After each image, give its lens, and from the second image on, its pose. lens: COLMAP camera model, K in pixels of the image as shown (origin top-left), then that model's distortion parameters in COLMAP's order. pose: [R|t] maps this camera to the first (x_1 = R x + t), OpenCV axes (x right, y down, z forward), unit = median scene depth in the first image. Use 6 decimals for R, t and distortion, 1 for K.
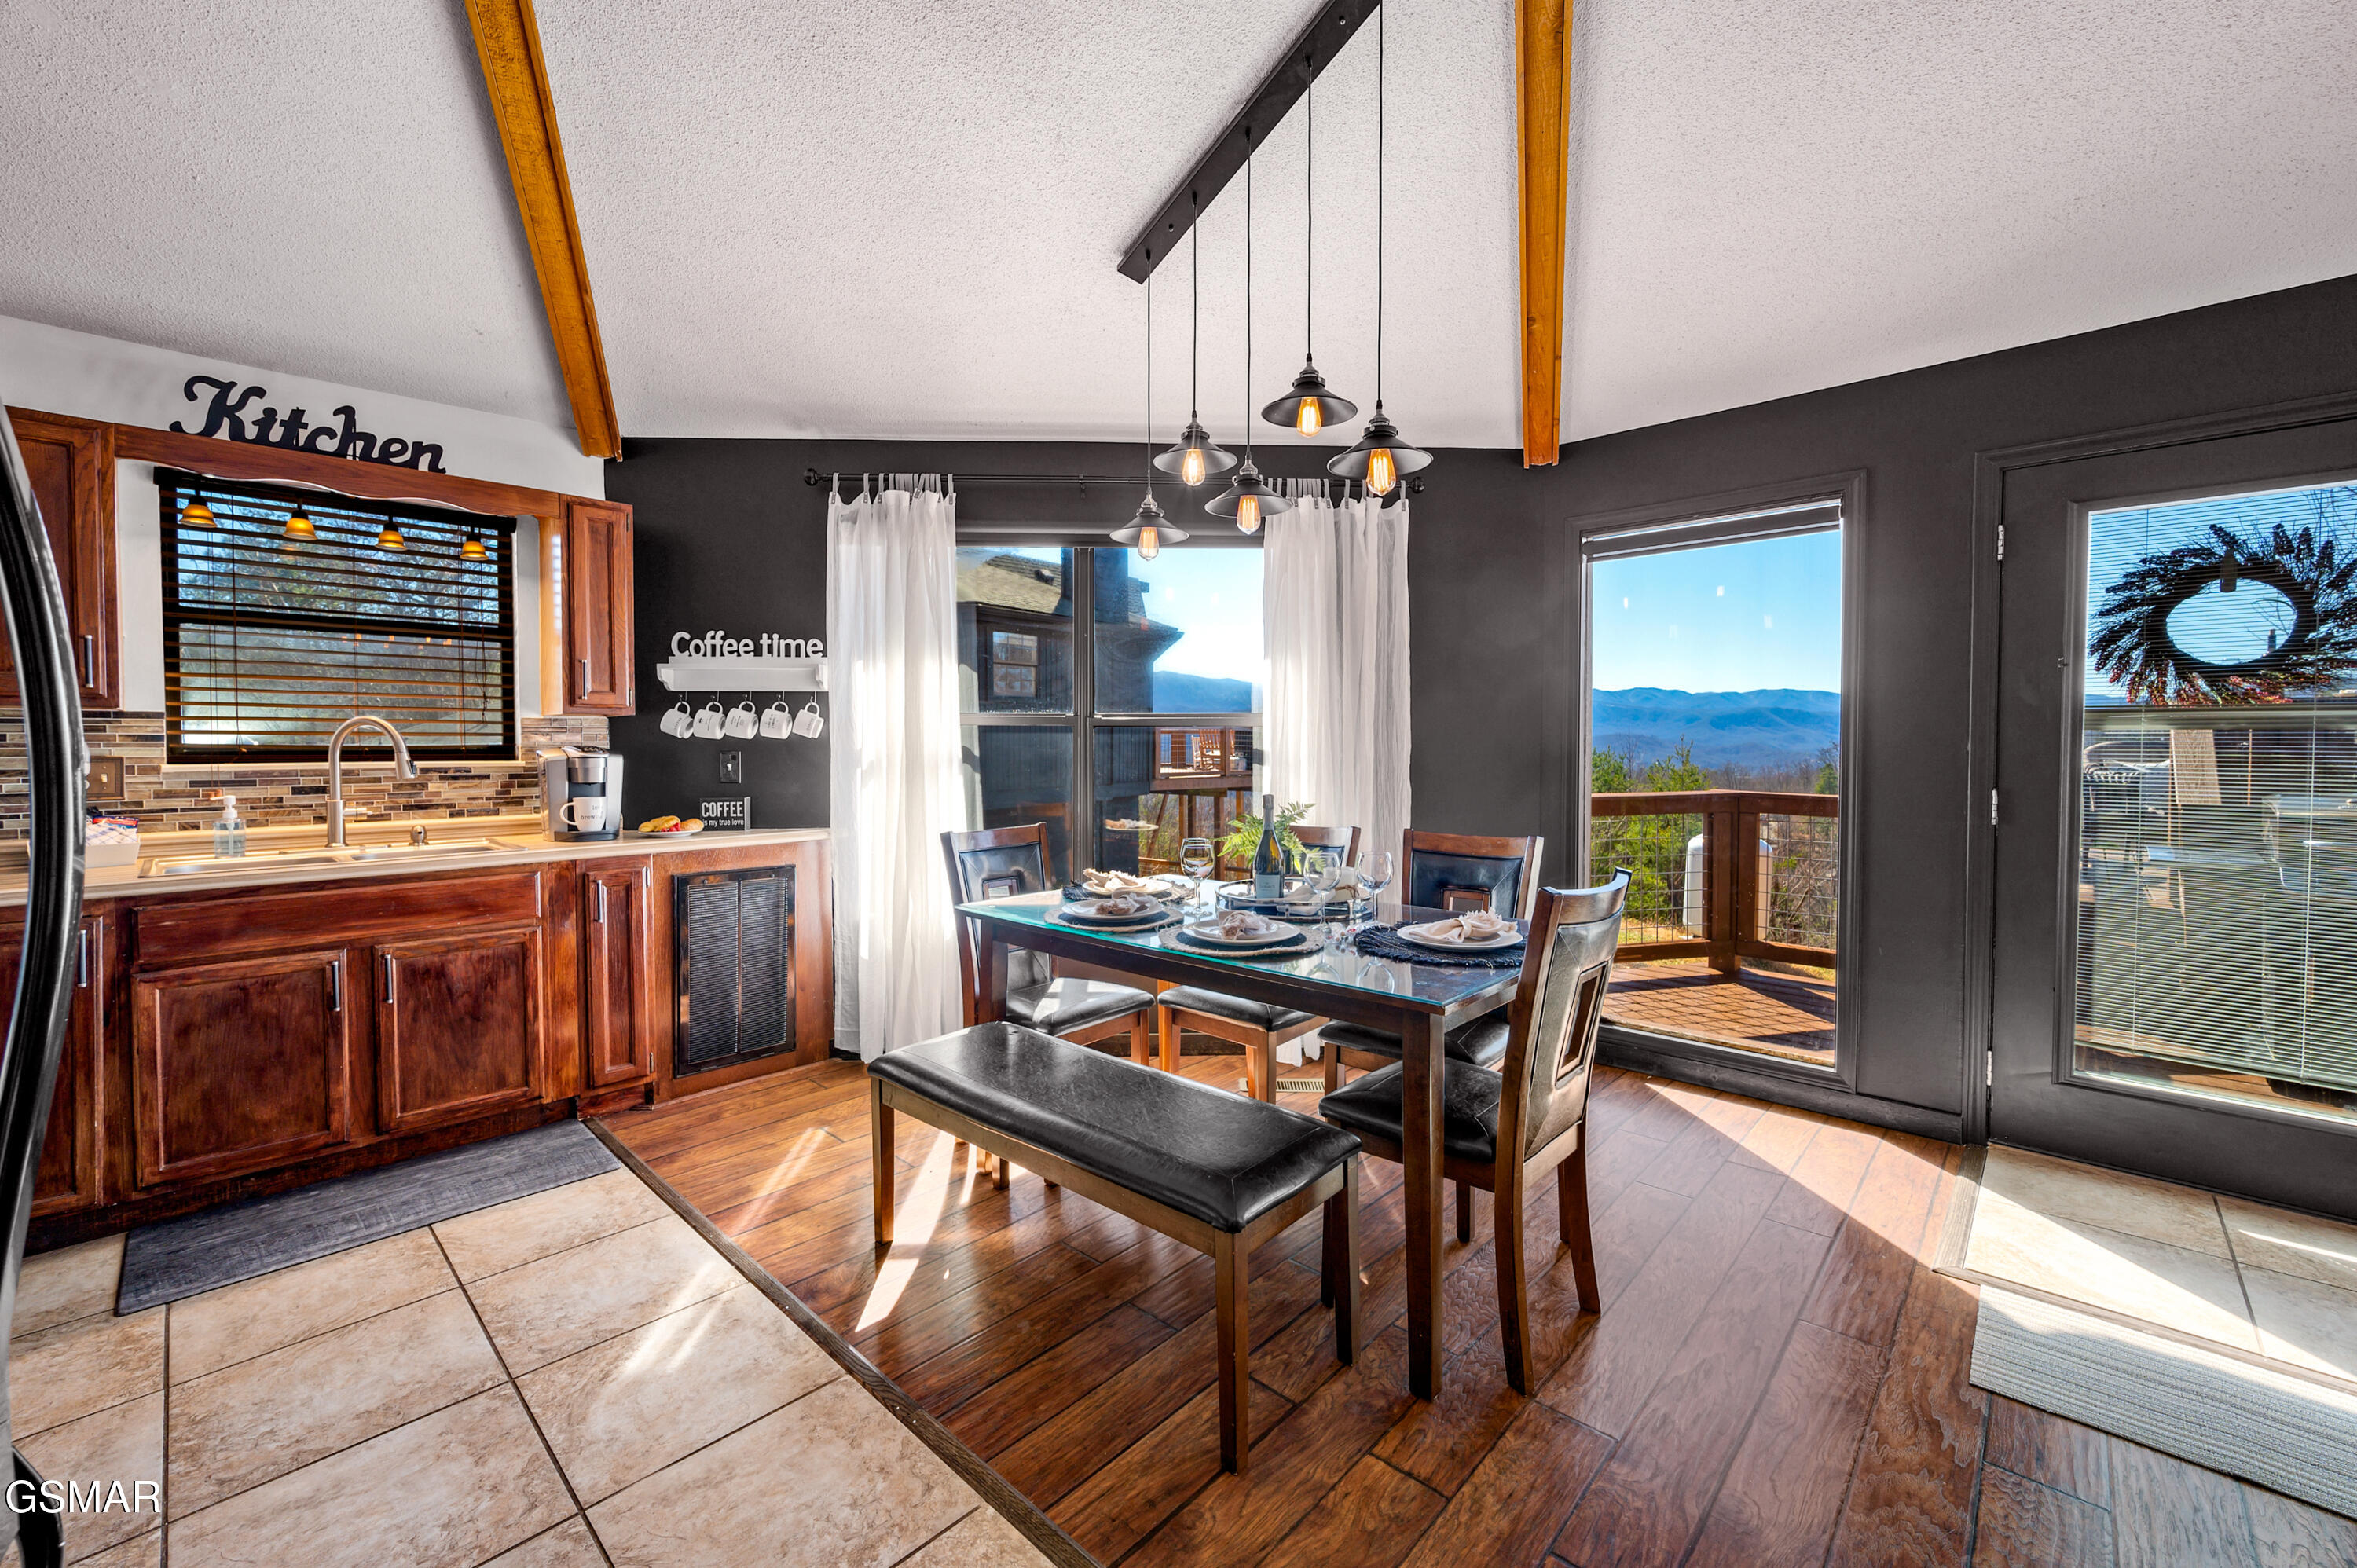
lens RADIAL K [[982.0, 0, 1174.8], [0, 982.0, 759.5], [0, 0, 1]] dist [-0.001484, -0.000345]
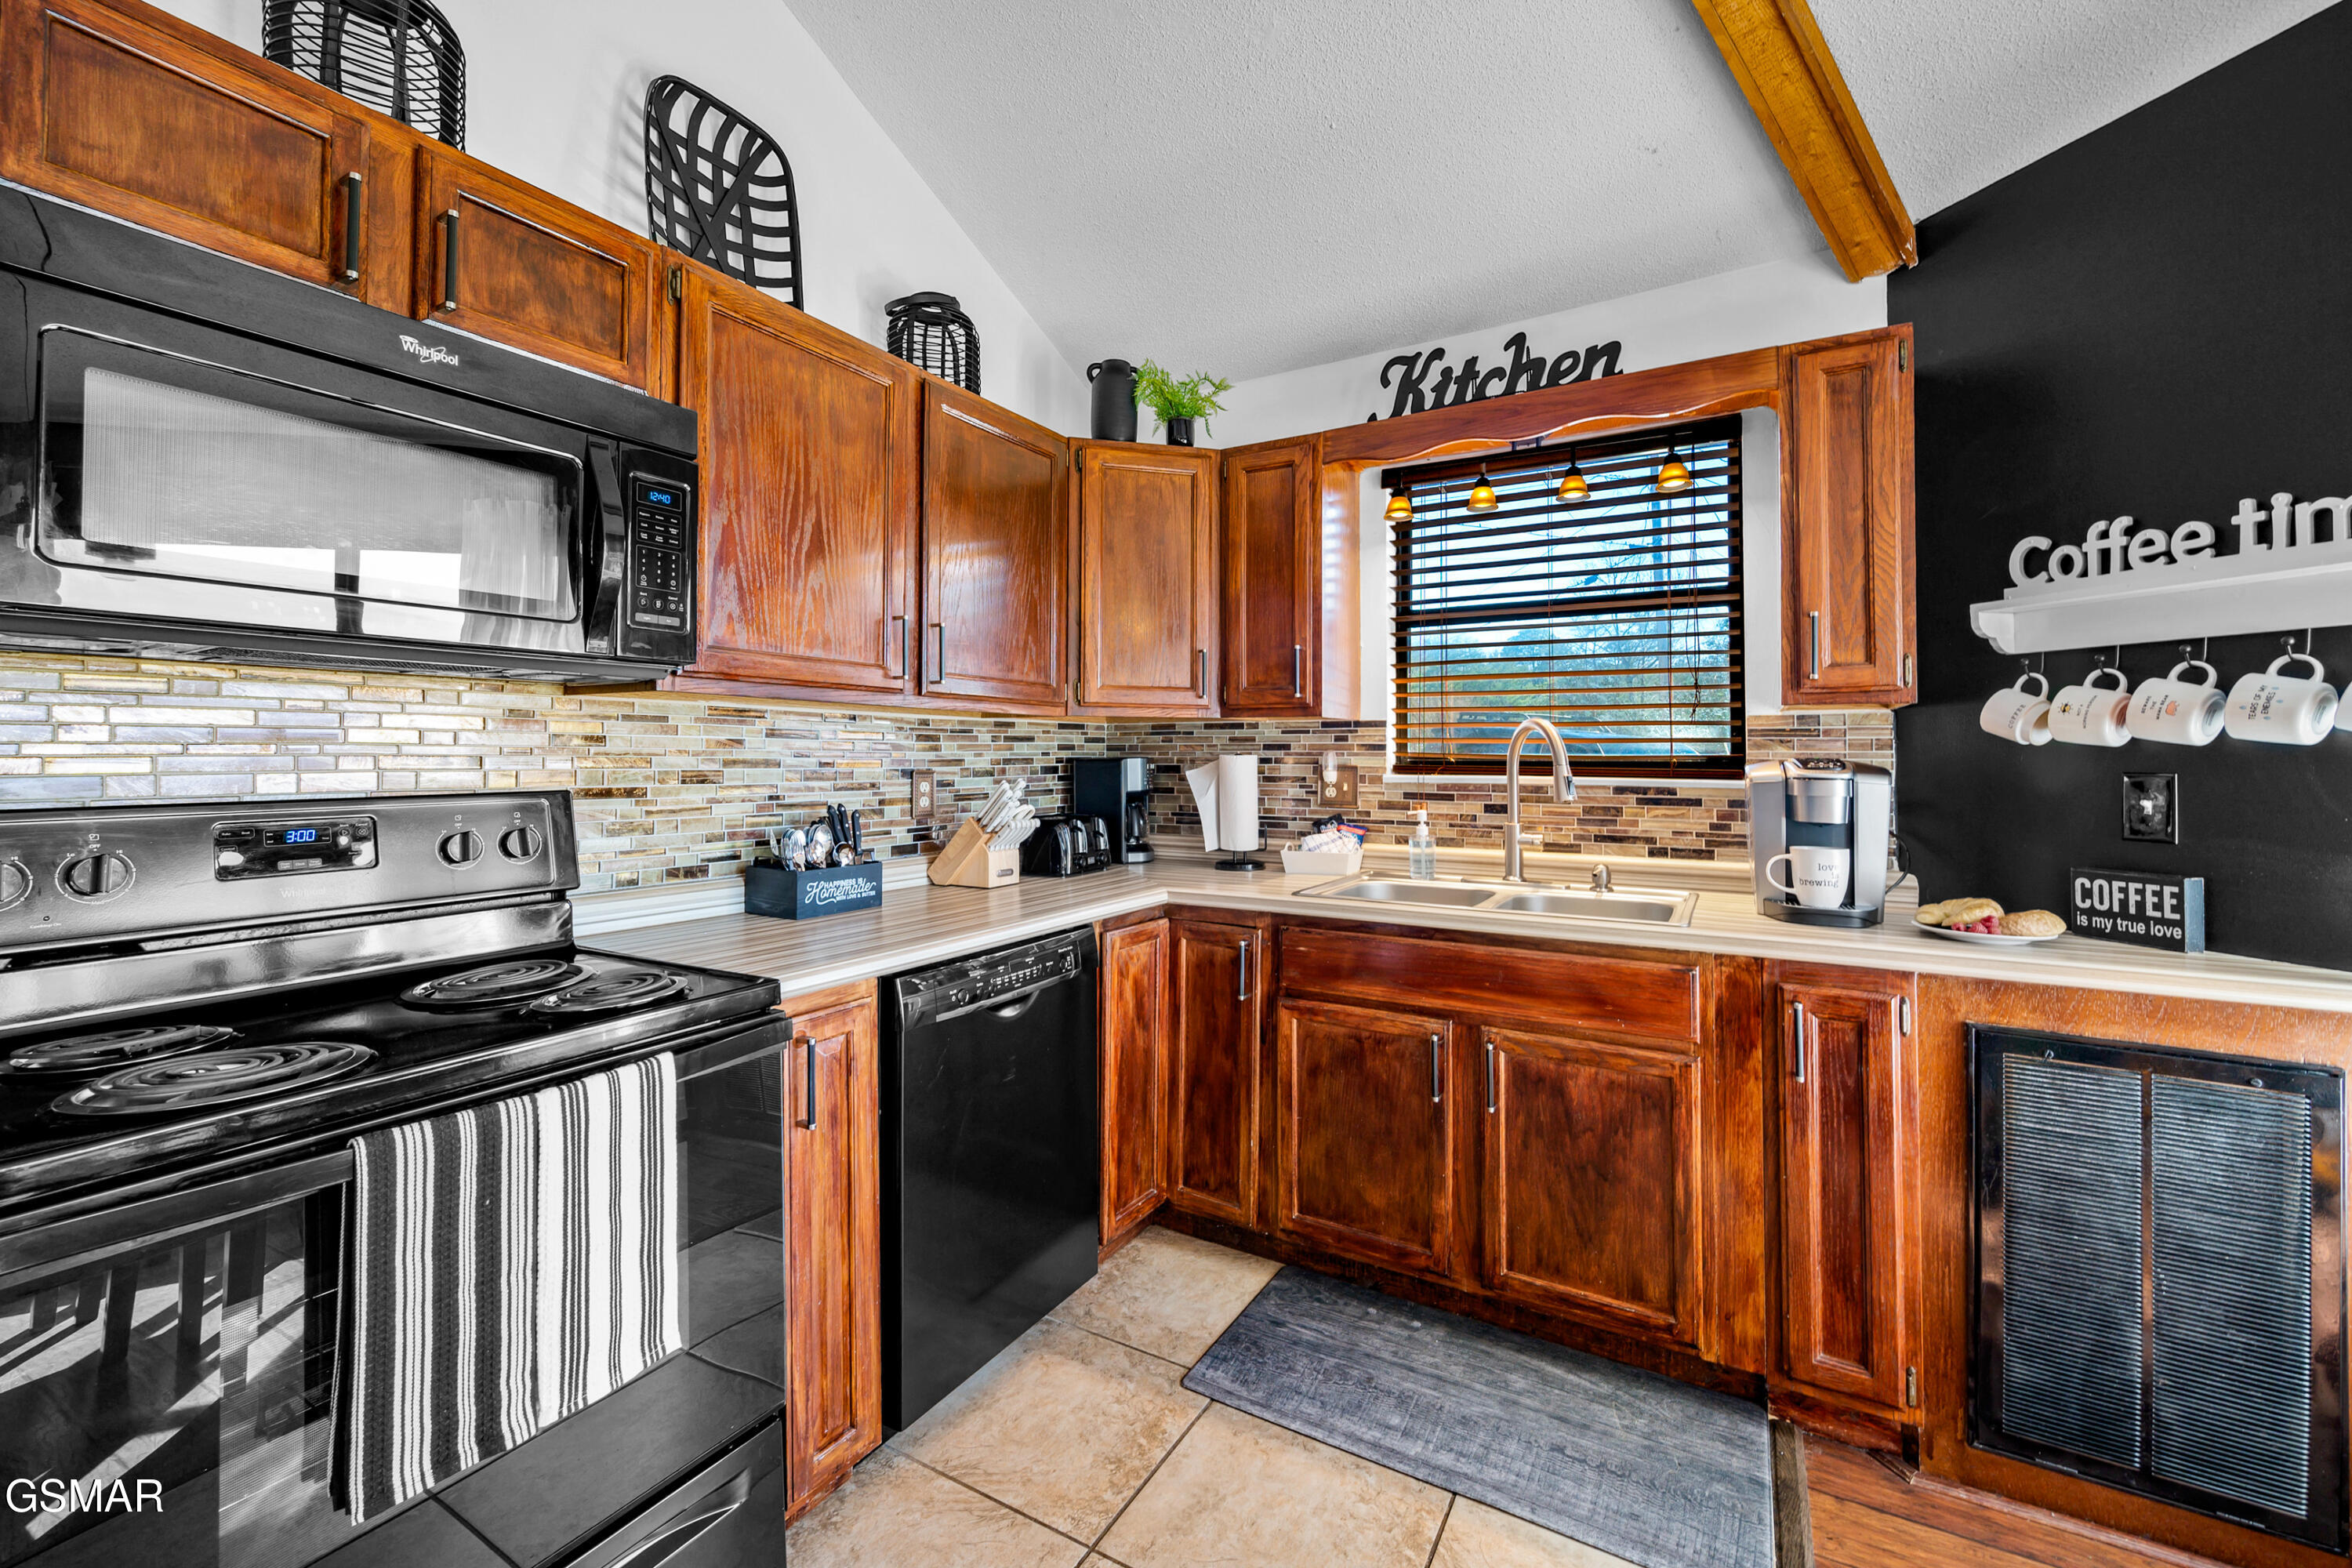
lens RADIAL K [[948.3, 0, 1186.8], [0, 948.3, 739.5], [0, 0, 1]] dist [-0.001390, -0.000093]
pose [[0.235681, -0.012149, -0.971755, -0.154457], [-0.020681, 0.999633, -0.017513, -0.008393], [0.971610, 0.024224, 0.235343, 0.553665]]
